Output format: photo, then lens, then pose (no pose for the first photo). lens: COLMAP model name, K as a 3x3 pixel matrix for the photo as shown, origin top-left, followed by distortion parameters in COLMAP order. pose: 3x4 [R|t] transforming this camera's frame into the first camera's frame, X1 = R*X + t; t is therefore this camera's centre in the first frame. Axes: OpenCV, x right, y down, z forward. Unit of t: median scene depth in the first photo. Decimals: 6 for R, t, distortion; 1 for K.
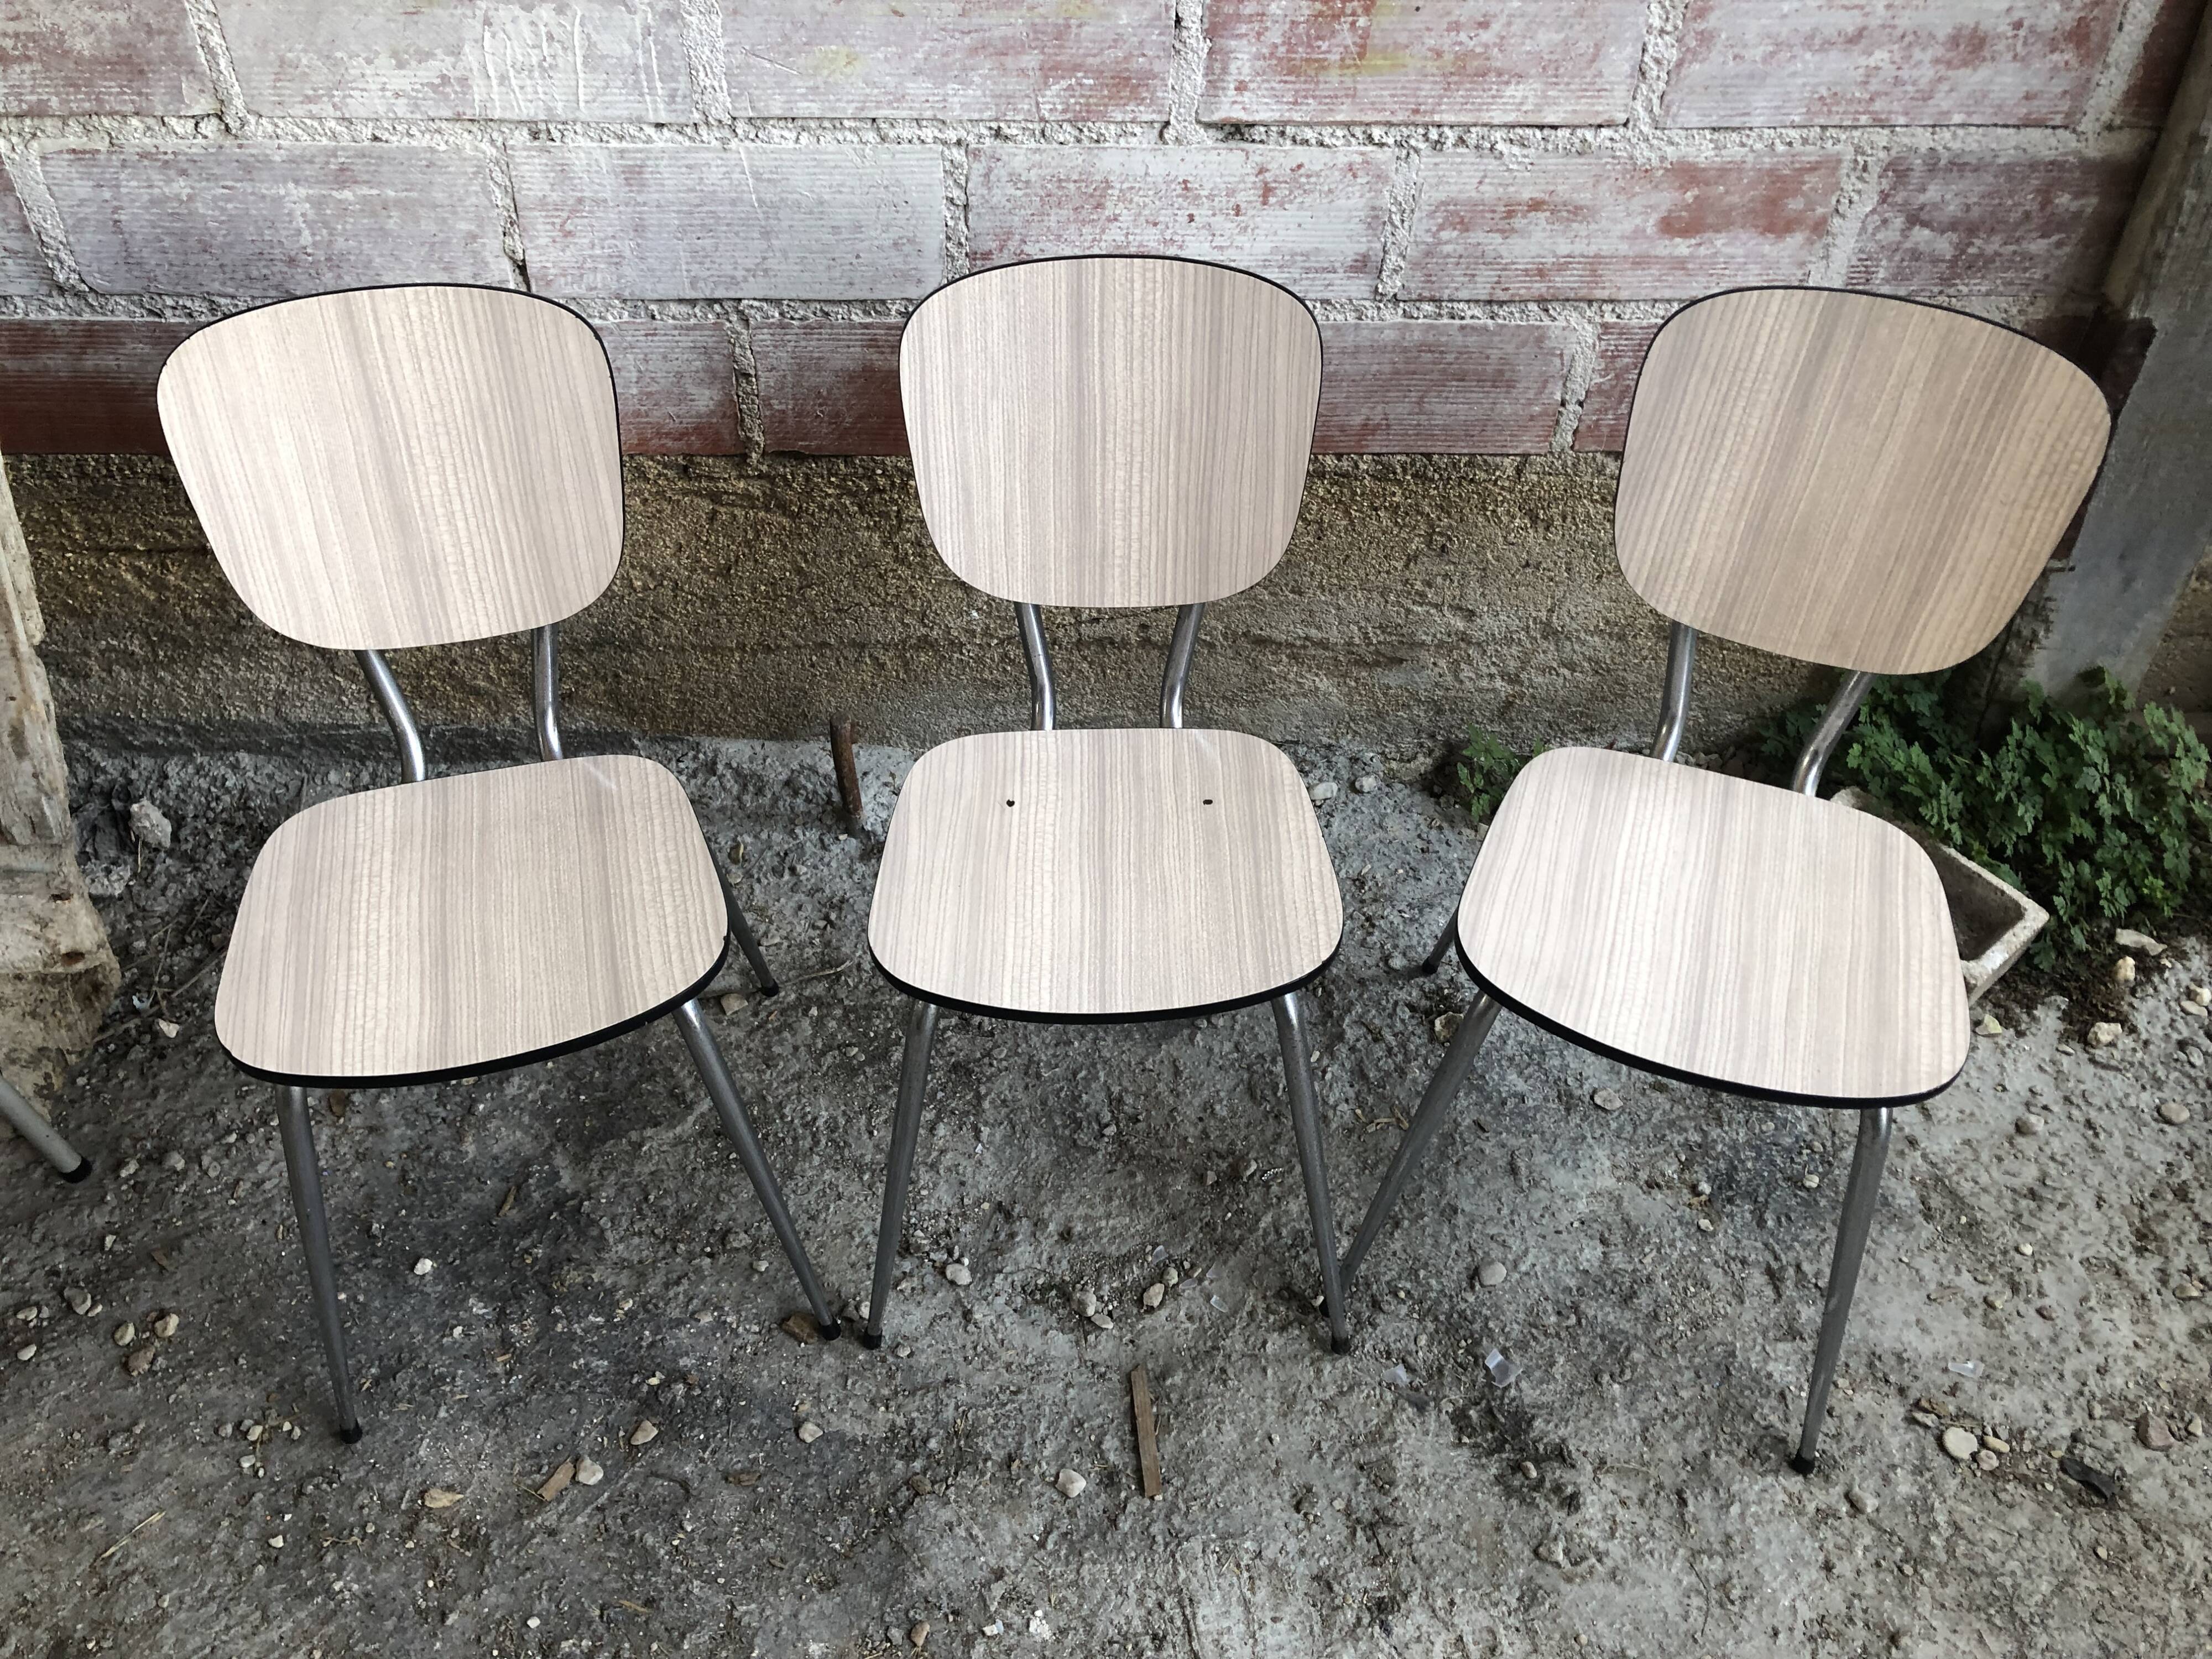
lens RADIAL K [[1855.0, 0, 1091.6], [0, 1855.0, 821.1], [0, 0, 1]] dist [0.018310, -0.000692]
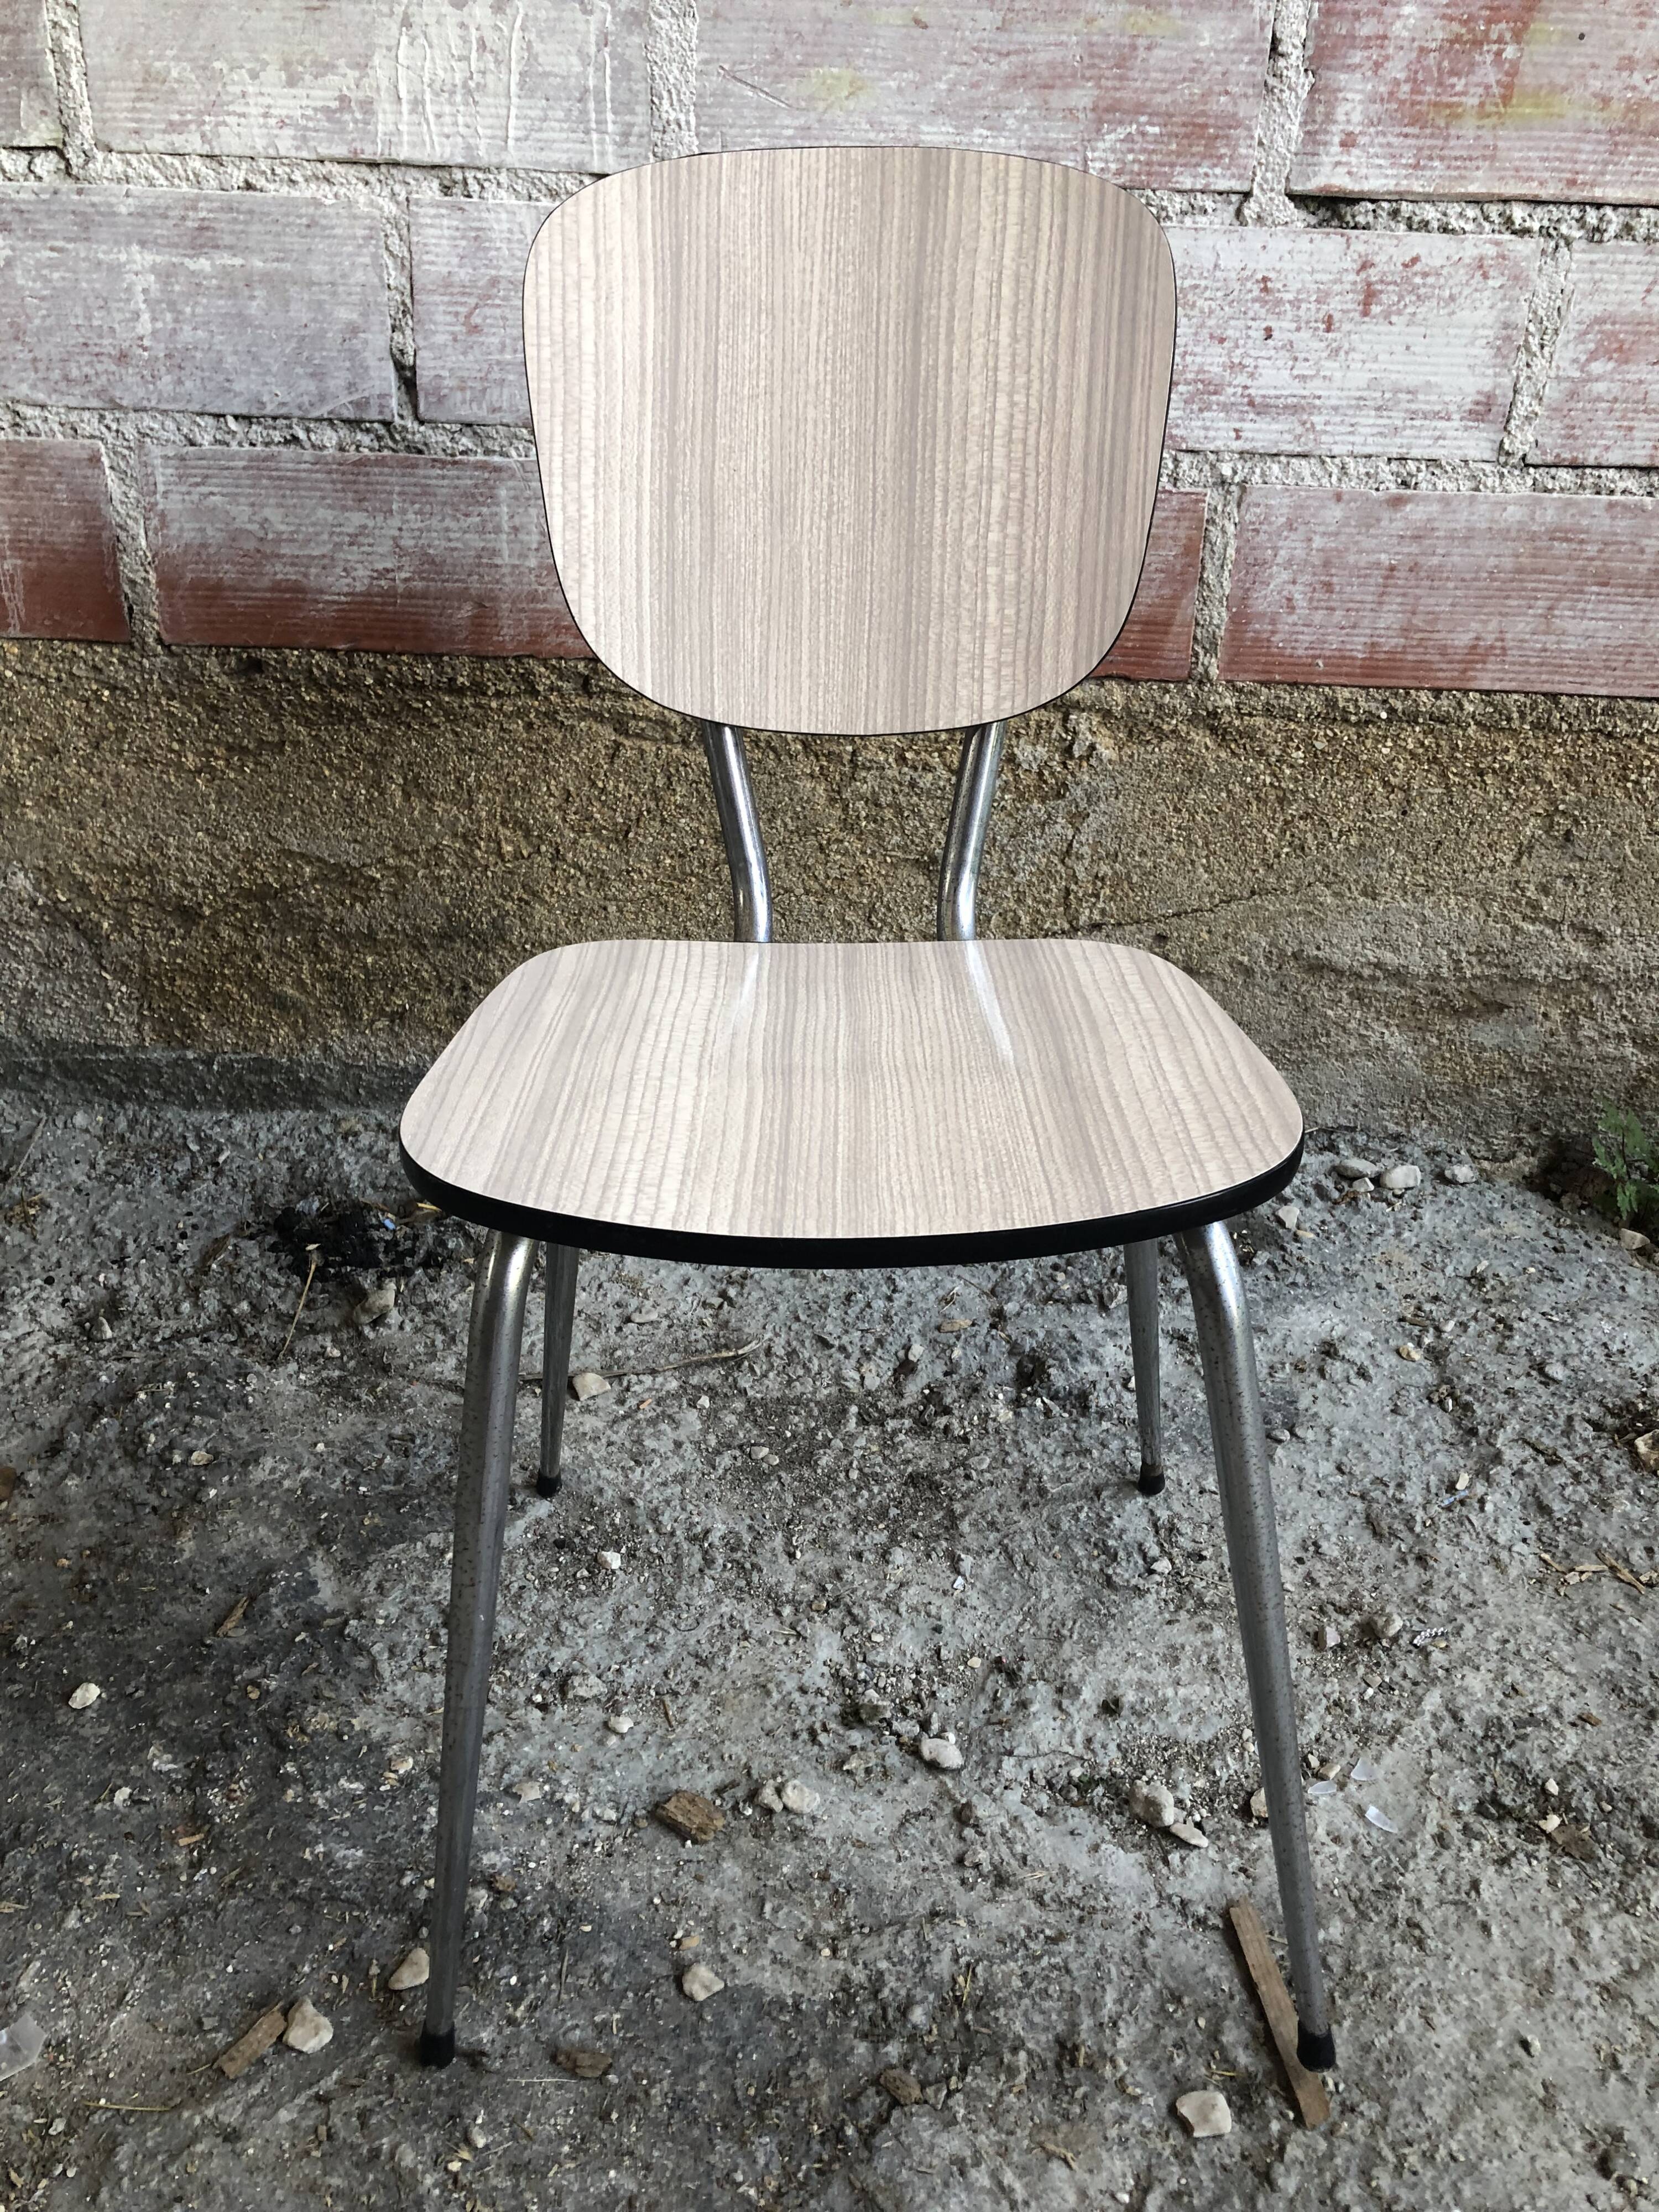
lens RADIAL K [[1855.0, 0, 824.3], [0, 1855.0, 1081.0], [0, 0, 1]] dist [0.018310, -0.000692]
pose [[0.998713, 0.030876, -0.040239, -0.093199], [-0.041349, 0.955094, -0.293405, 0.215671], [0.029373, 0.294691, 0.955141, 0.351466]]
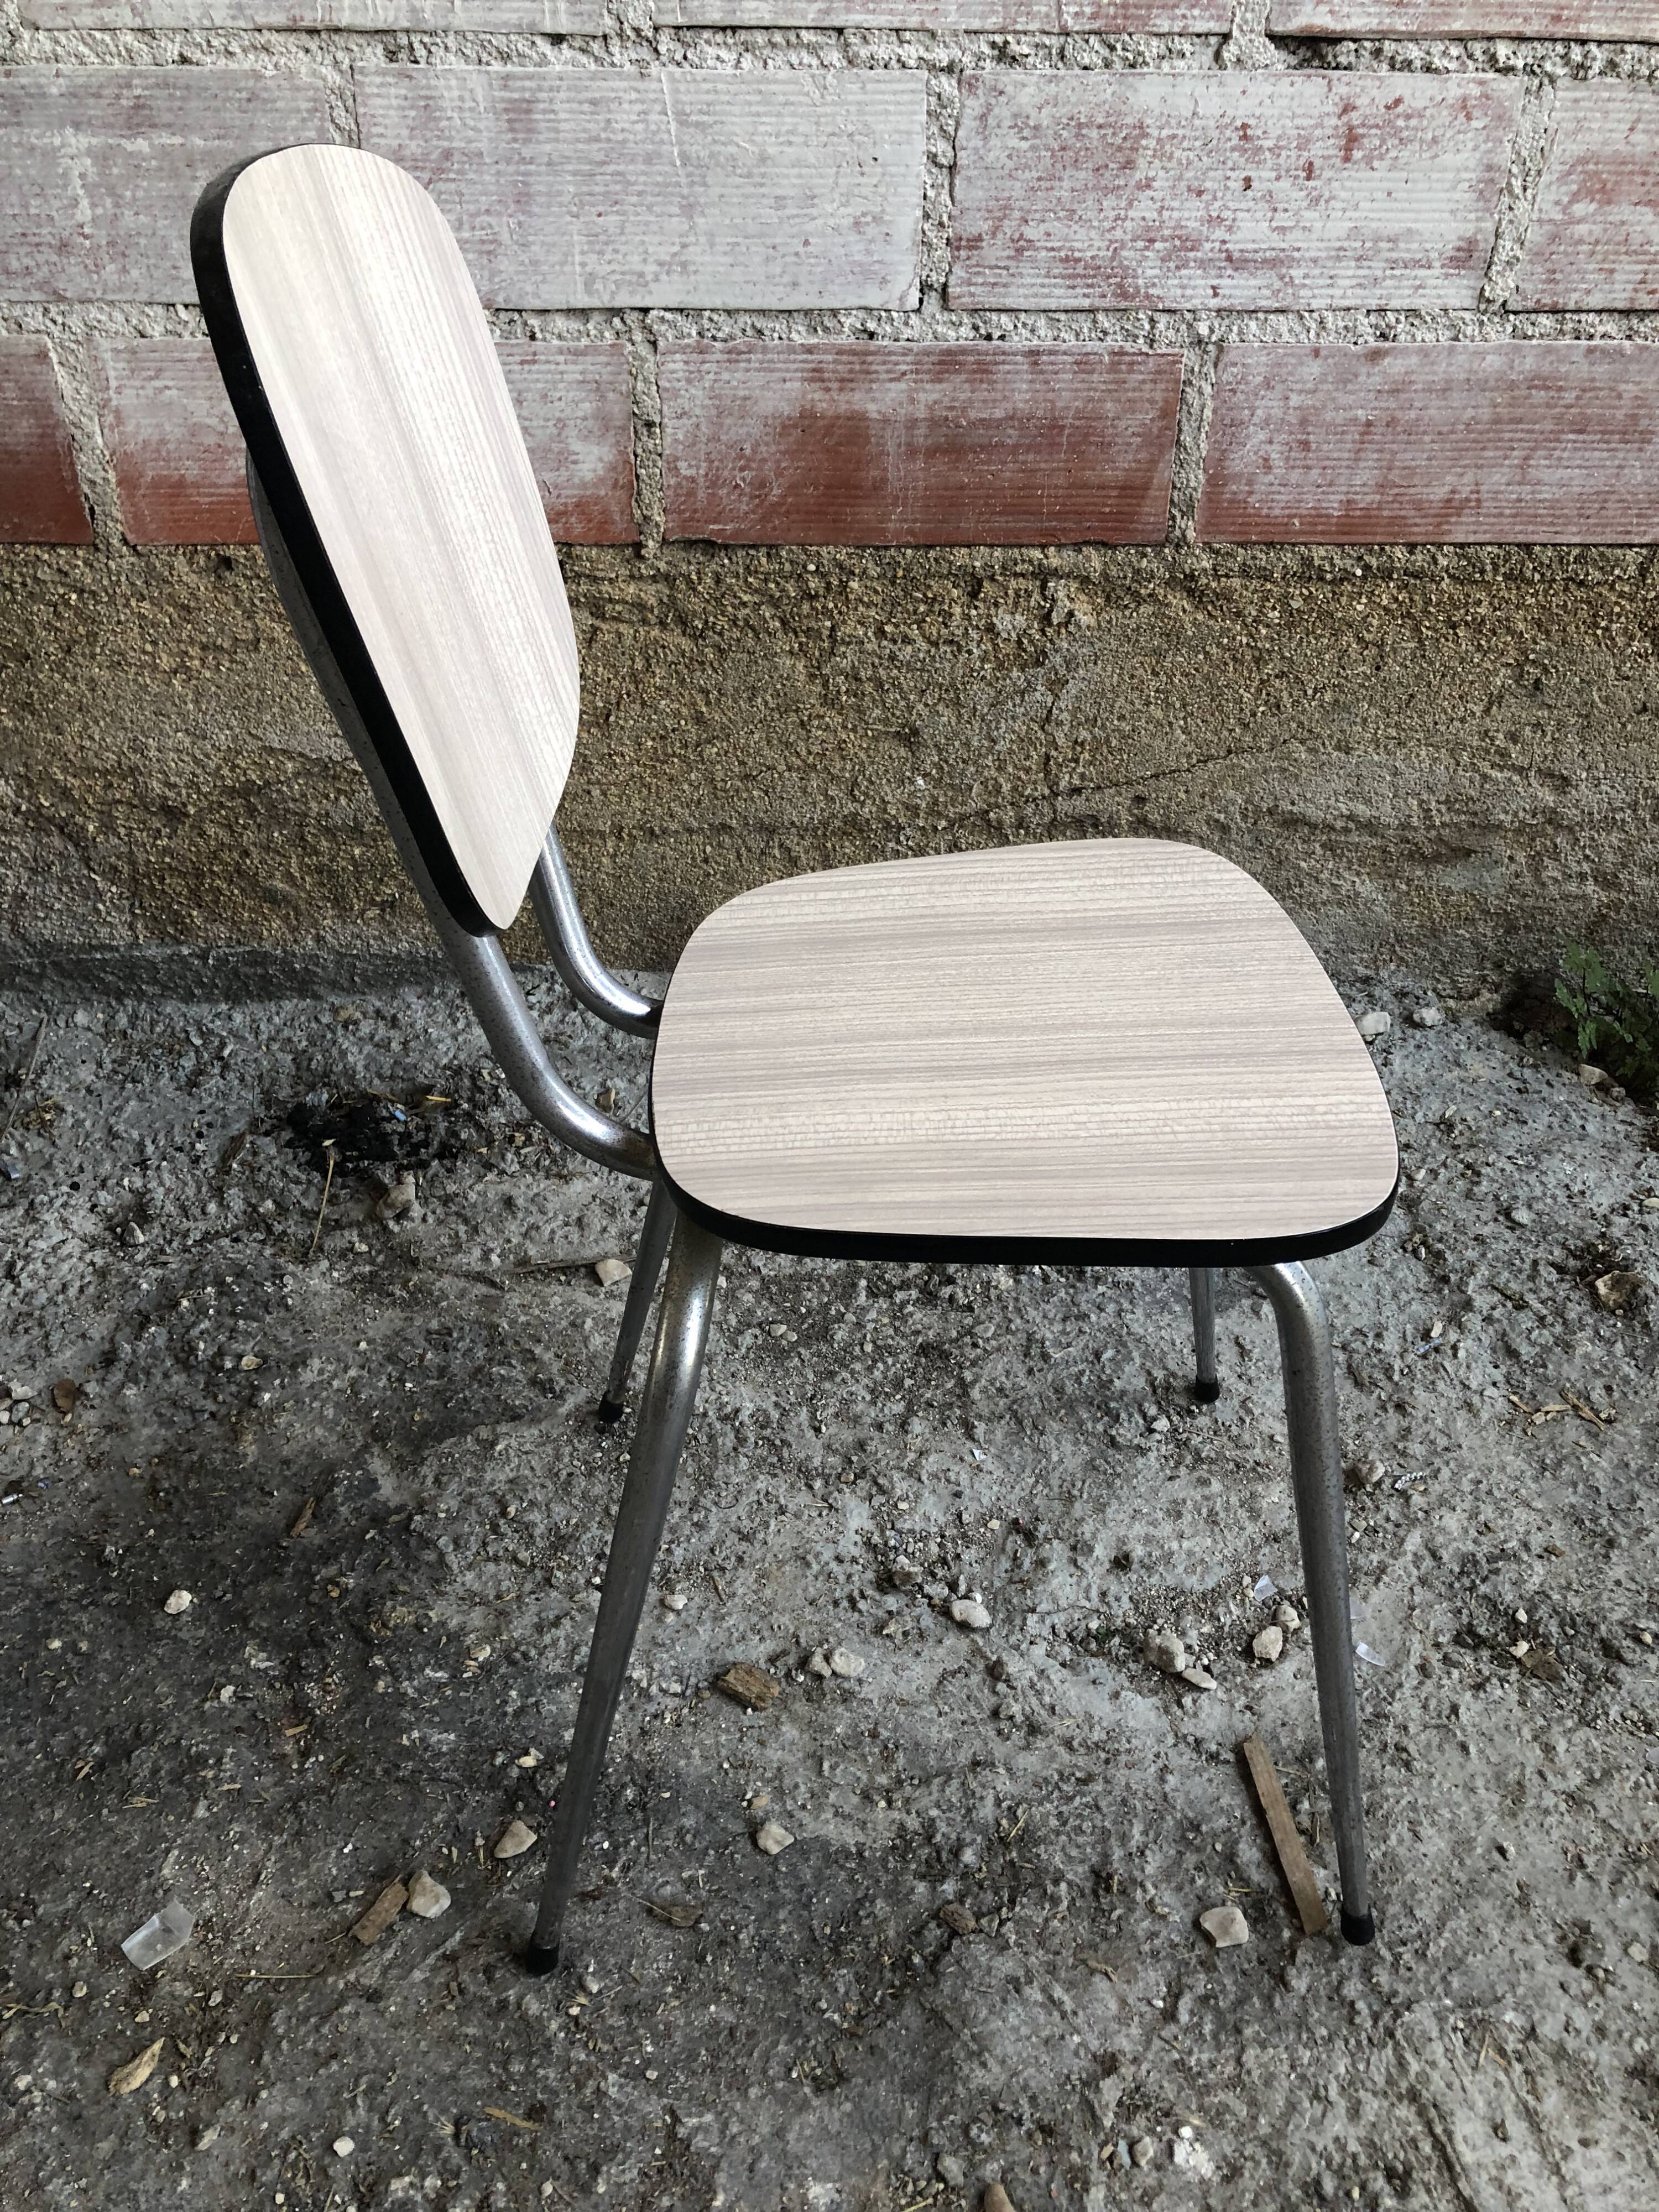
lens RADIAL K [[1855.0, 0, 811.0], [0, 1855.0, 1113.0], [0, 0, 1]] dist [0.018310, -0.000692]
pose [[0.999910, -0.007500, -0.011152, -0.121577], [0.005728, 0.988482, -0.151232, 0.167906], [0.012158, 0.151155, 0.988435, 0.311420]]
